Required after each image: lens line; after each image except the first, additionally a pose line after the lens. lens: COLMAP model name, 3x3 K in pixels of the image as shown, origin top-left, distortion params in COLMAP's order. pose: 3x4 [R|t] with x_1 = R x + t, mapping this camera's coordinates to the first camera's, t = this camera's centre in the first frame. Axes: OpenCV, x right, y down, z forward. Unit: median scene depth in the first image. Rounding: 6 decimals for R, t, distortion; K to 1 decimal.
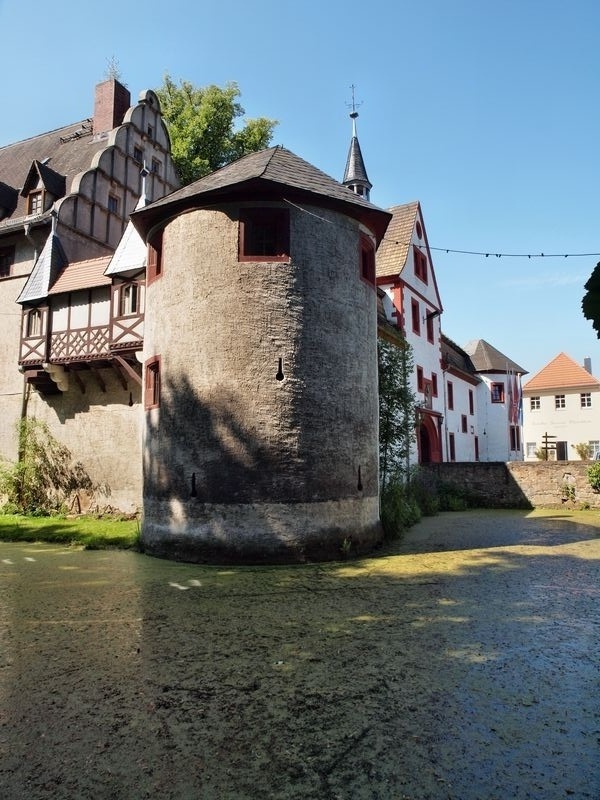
lens RADIAL K [[570.5, 0, 300.0], [0, 570.5, 400.0], [0, 0, 1]] dist [-0.130539, 0.105349]
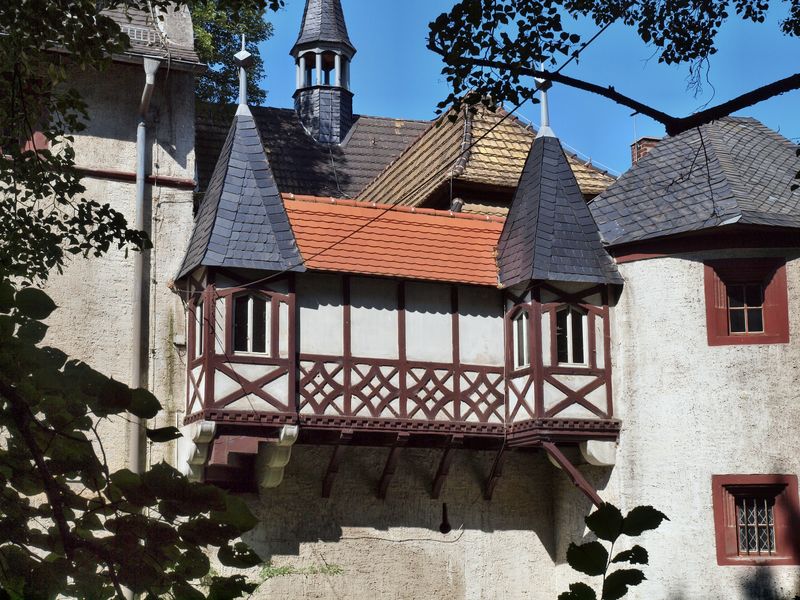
lens RADIAL K [[1515.5, 0, 400.0], [0, 1515.5, 300.0], [0, 0, 1]] dist [0.010420, -0.005993]
pose [[0.667430, 0.143821, 0.730652, -1.280537], [-0.070942, 0.988990, -0.129868, -0.015047], [-0.741285, 0.034844, 0.670285, 0.145797]]
